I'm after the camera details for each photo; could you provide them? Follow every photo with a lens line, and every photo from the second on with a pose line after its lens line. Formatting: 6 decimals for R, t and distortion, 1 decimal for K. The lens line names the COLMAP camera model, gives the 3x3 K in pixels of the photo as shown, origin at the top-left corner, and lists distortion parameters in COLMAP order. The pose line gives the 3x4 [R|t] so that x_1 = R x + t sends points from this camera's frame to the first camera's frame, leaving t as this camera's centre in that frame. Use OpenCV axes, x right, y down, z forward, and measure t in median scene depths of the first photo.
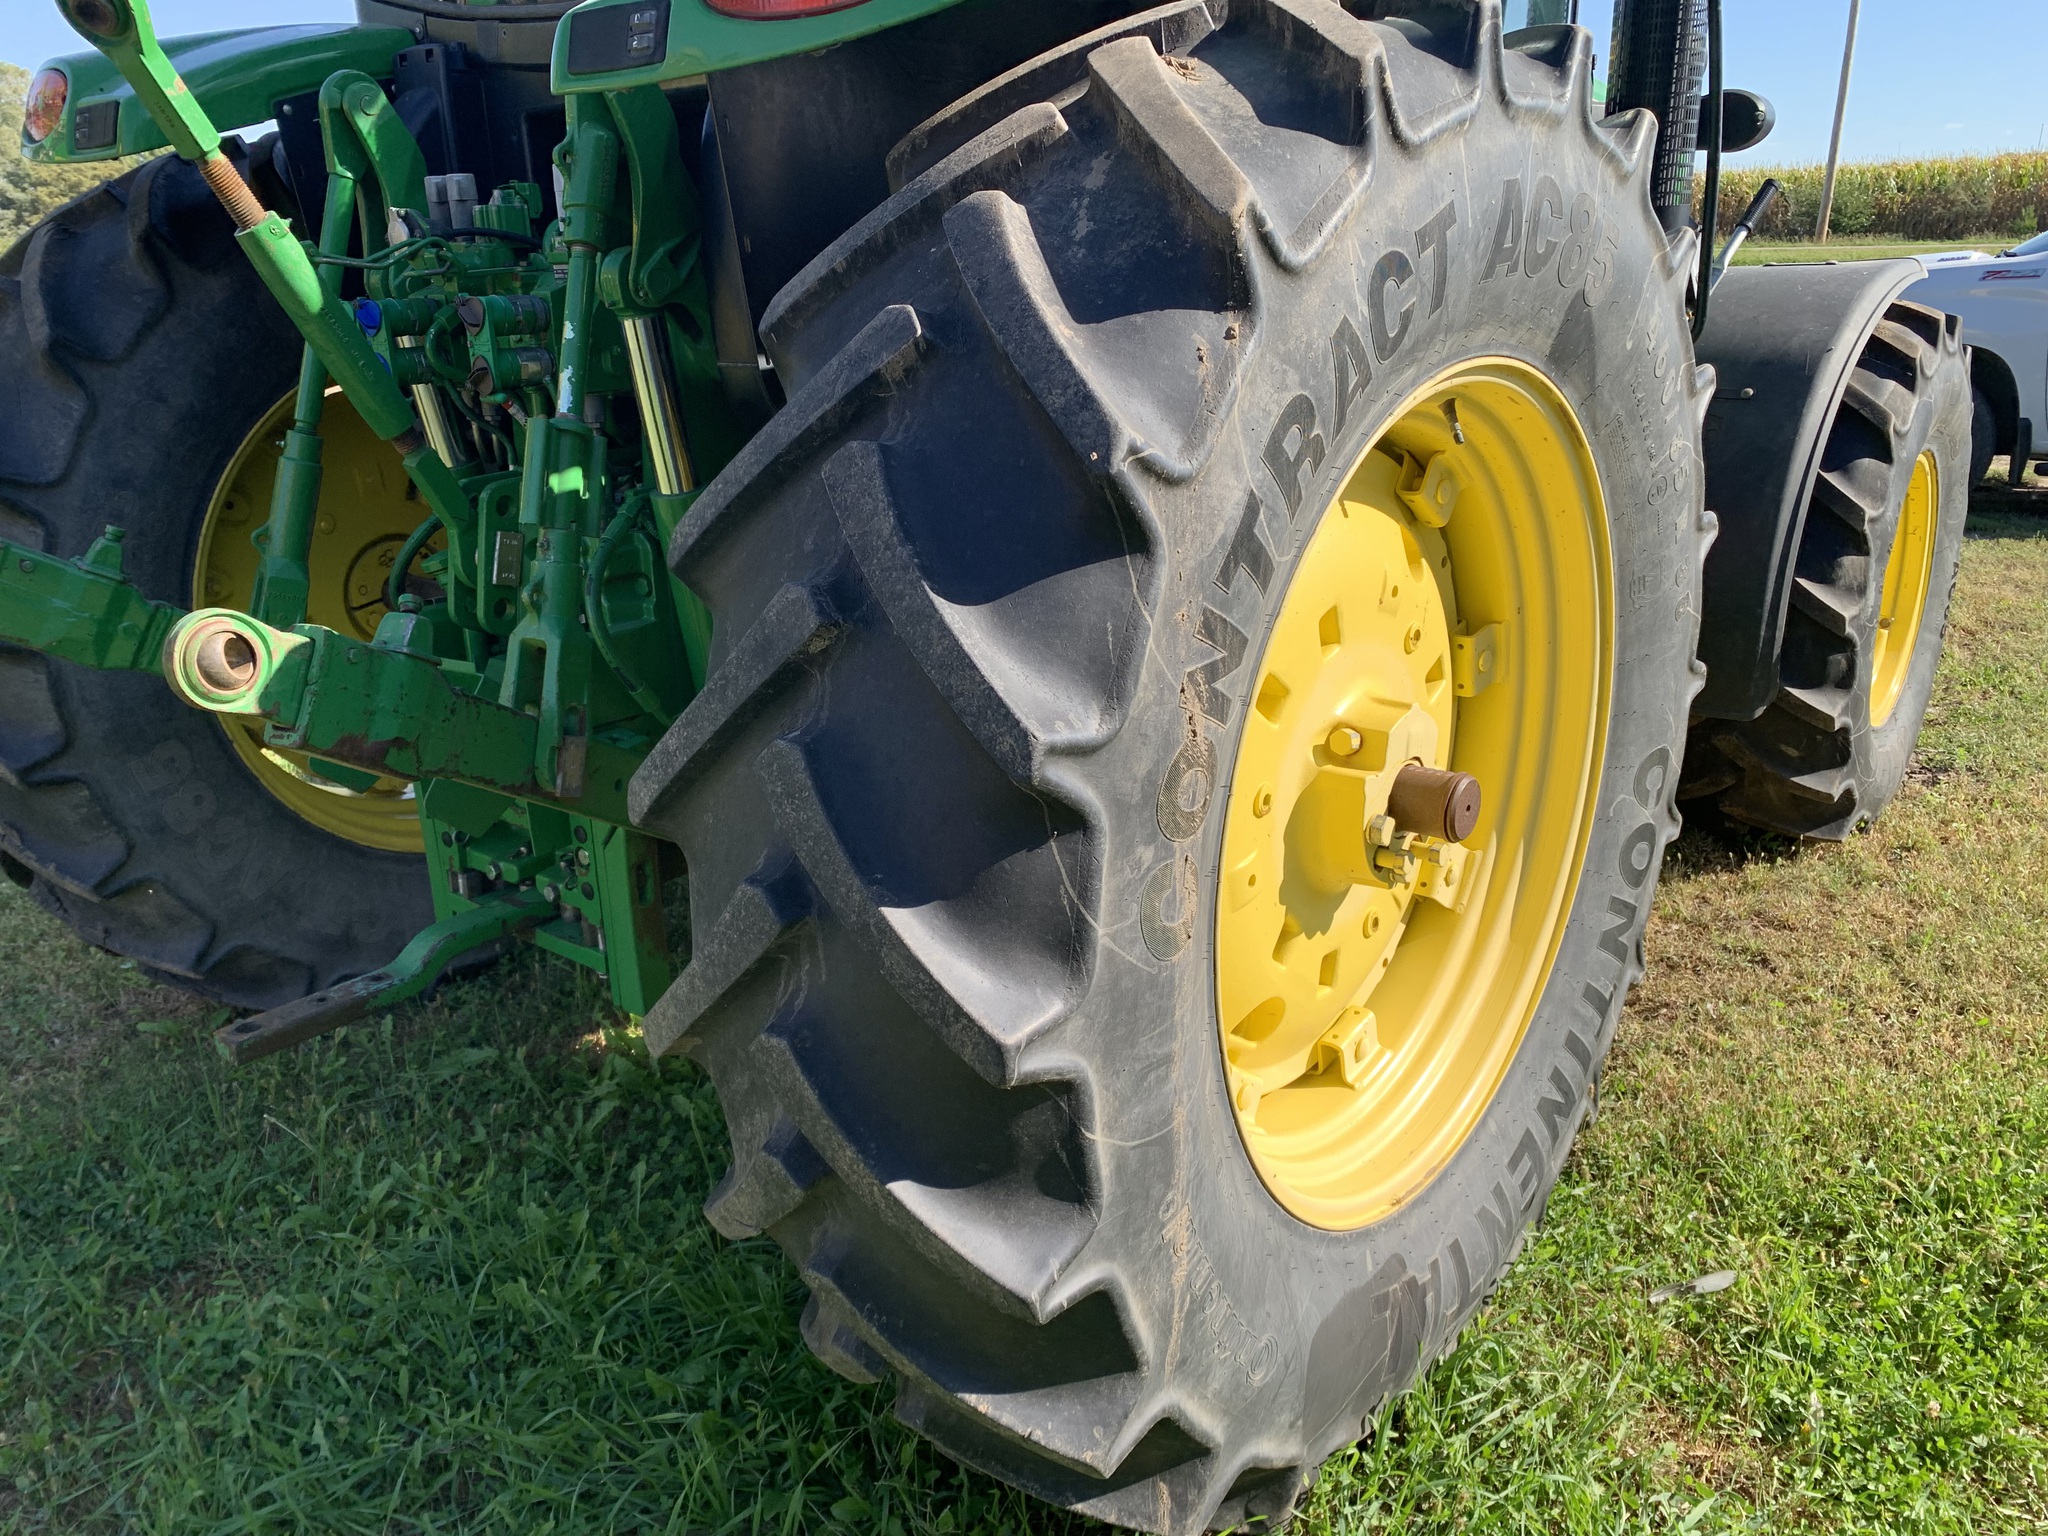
lens RADIAL K [[1566.9, 0, 1010.8], [0, 1566.9, 765.6], [0, 0, 1]] dist [0.038807, -0.039282]
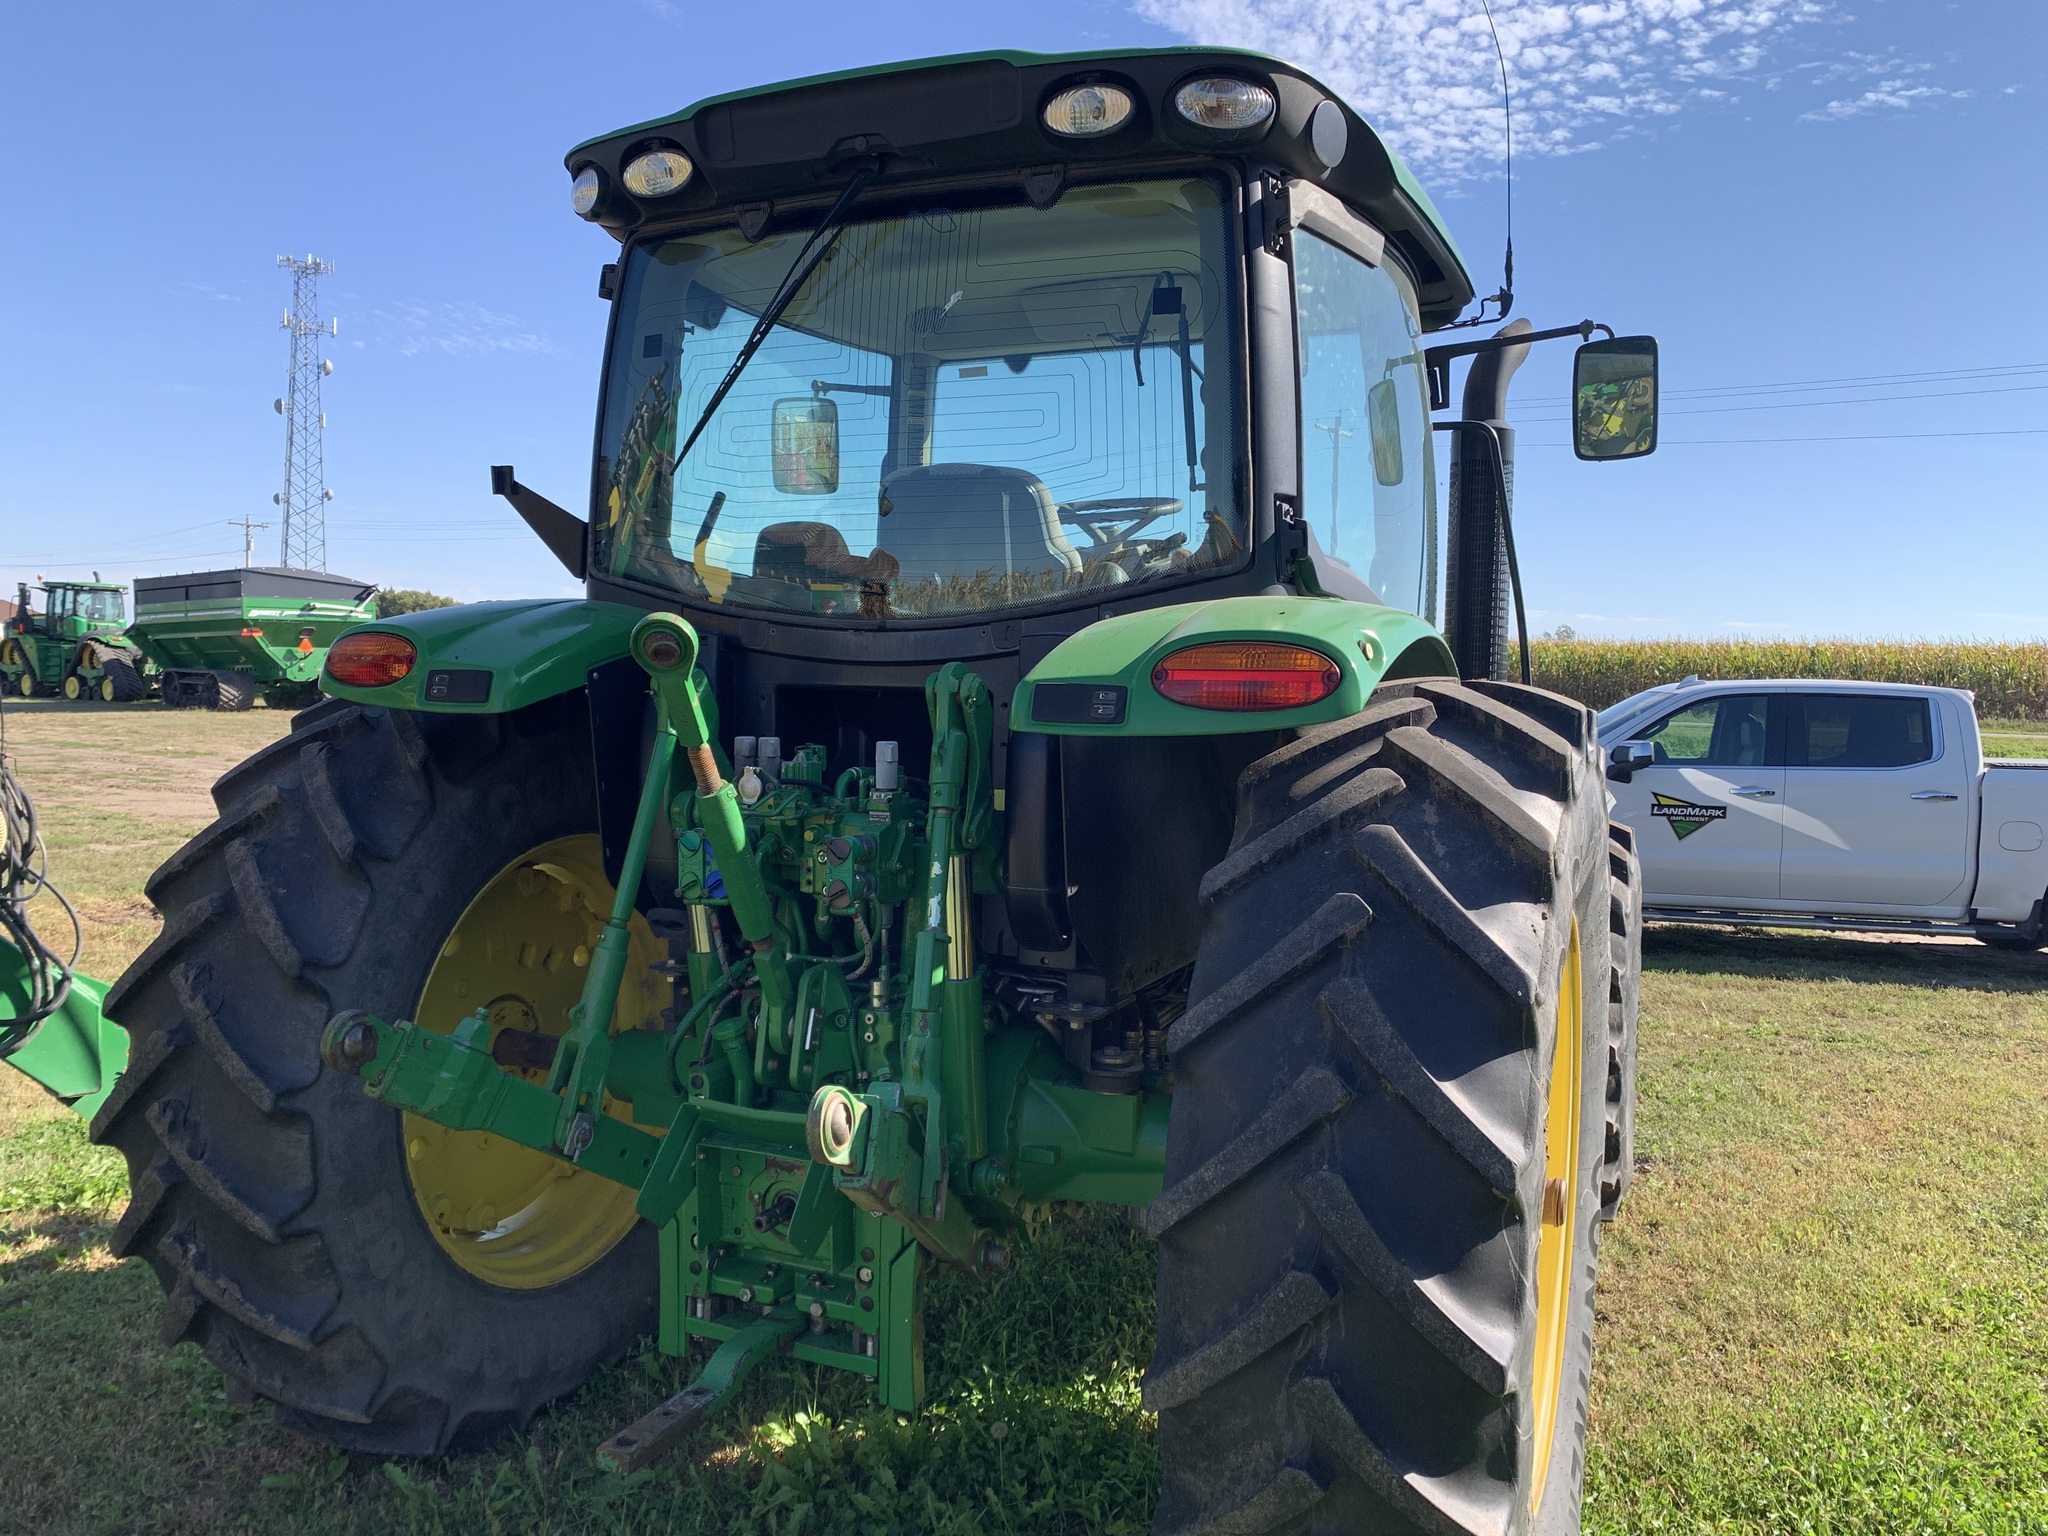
lens RADIAL K [[1566.9, 0, 998.5], [0, 1566.9, 766.3], [0, 0, 1]] dist [0.038807, -0.039282]
pose [[0.963063, 0.032429, 0.267317, -0.720108], [0.036266, 0.968057, -0.248092, -0.024011], [-0.266824, 0.248623, 0.931124, -0.381623]]
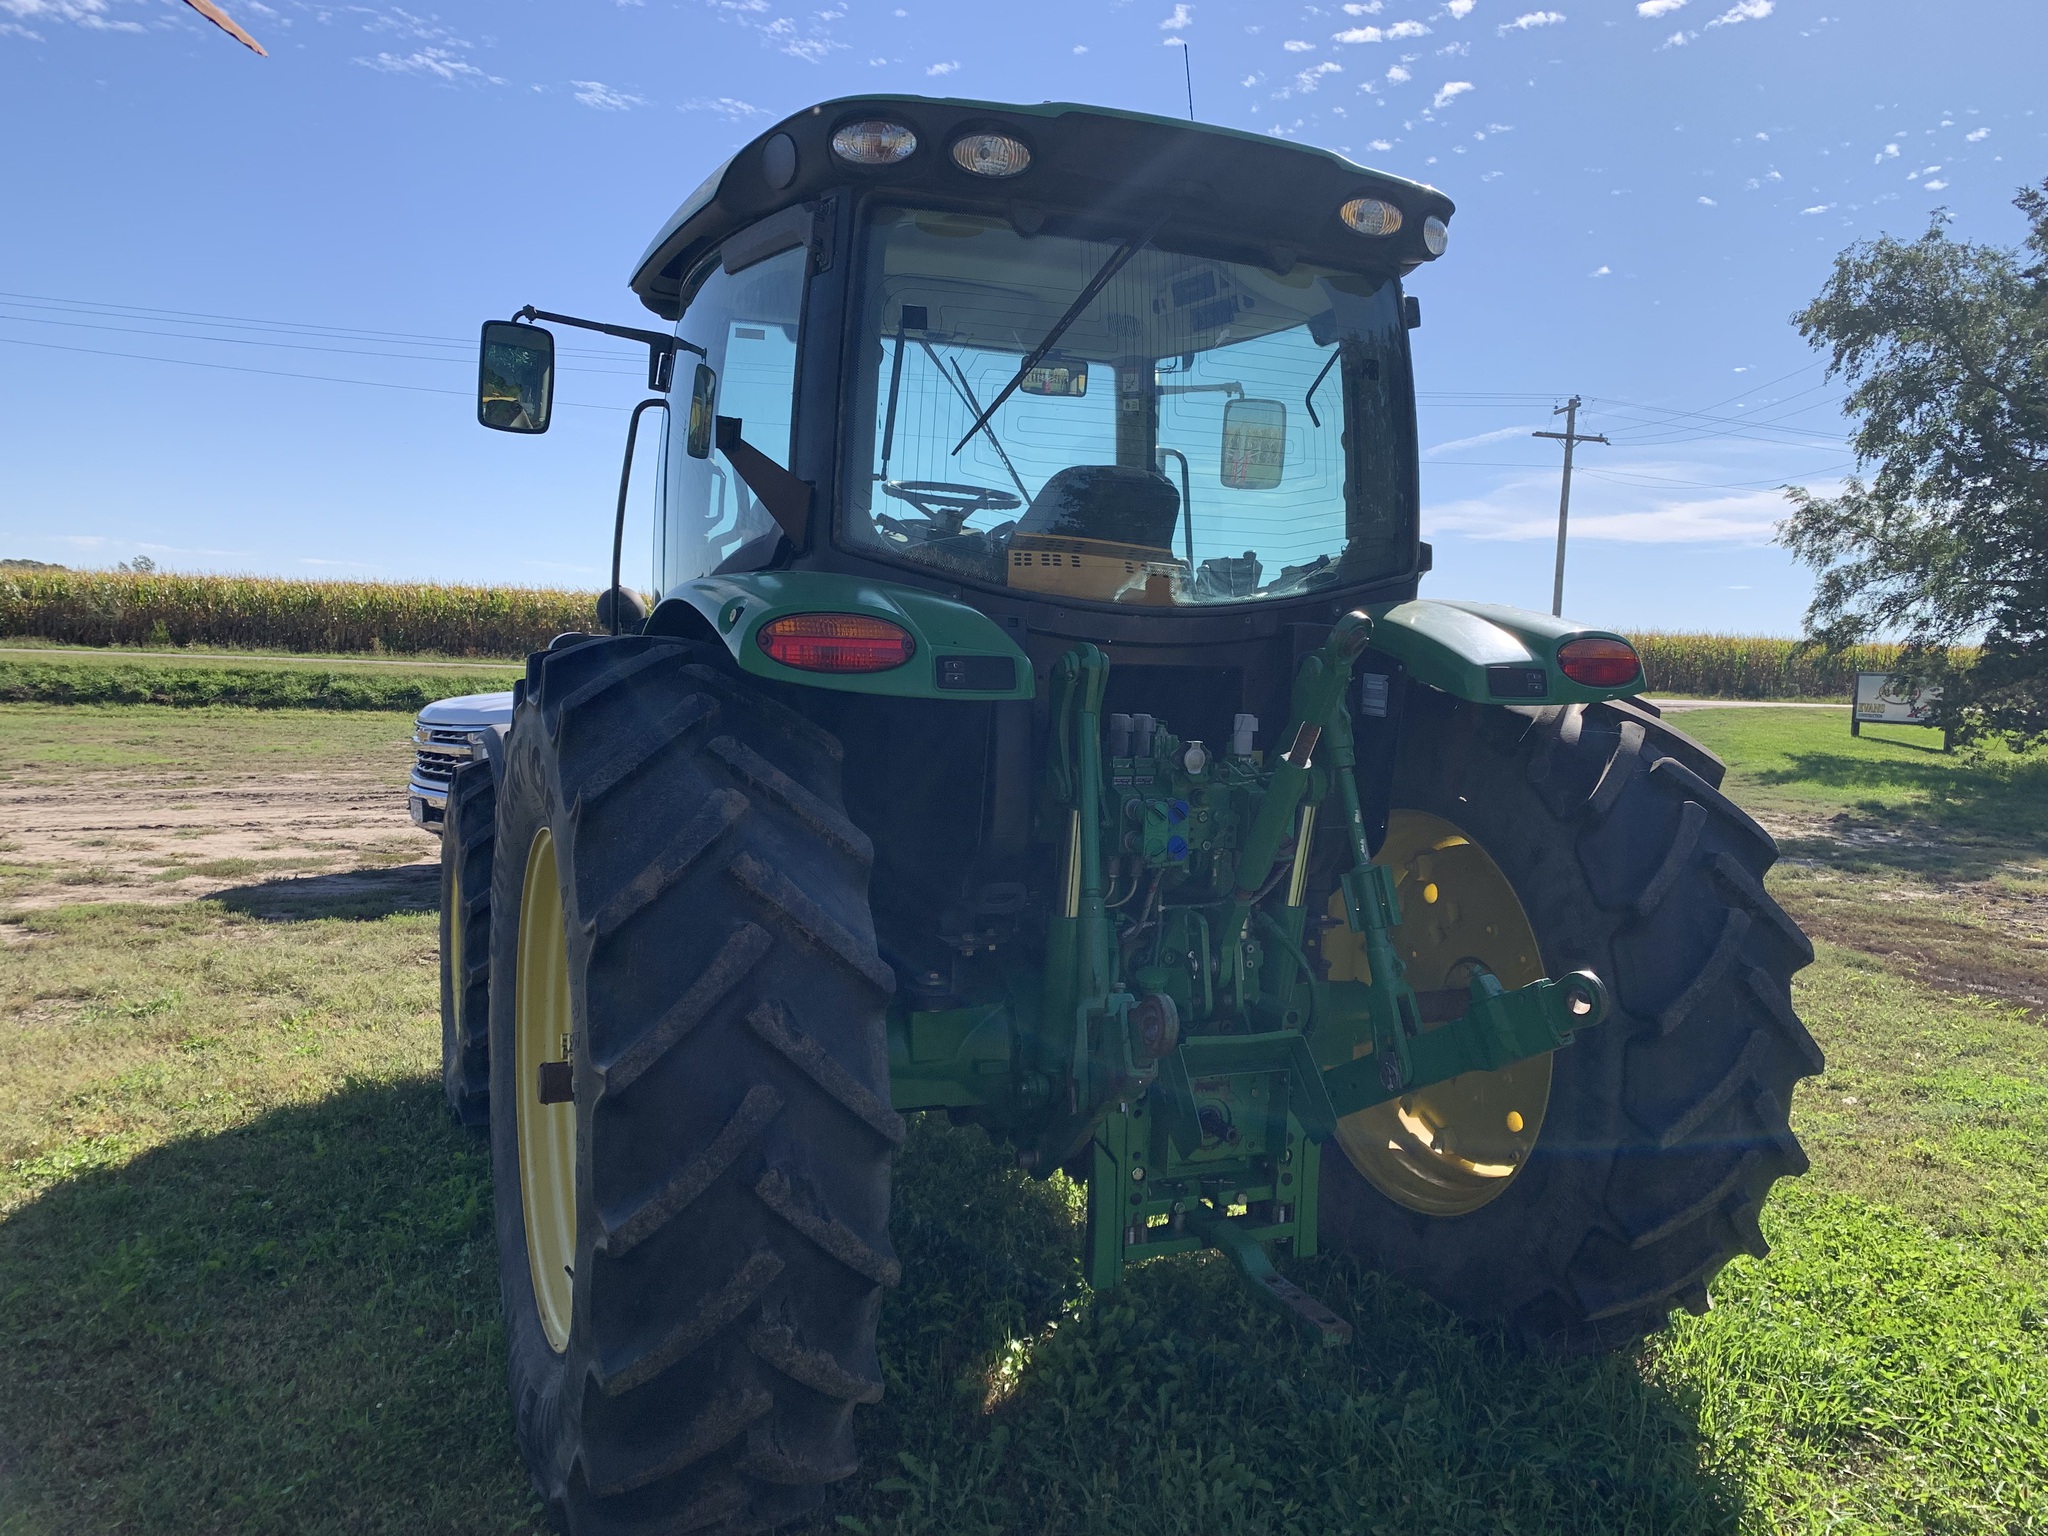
lens RADIAL K [[1566.9, 0, 1045.6], [0, 1566.9, 775.8], [0, 0, 1]] dist [0.038807, -0.039282]
pose [[0.423457, -0.032096, 0.905347, -2.391868], [0.239278, 0.967845, -0.077605, -0.320952], [-0.873745, 0.249492, 0.417521, 0.681151]]
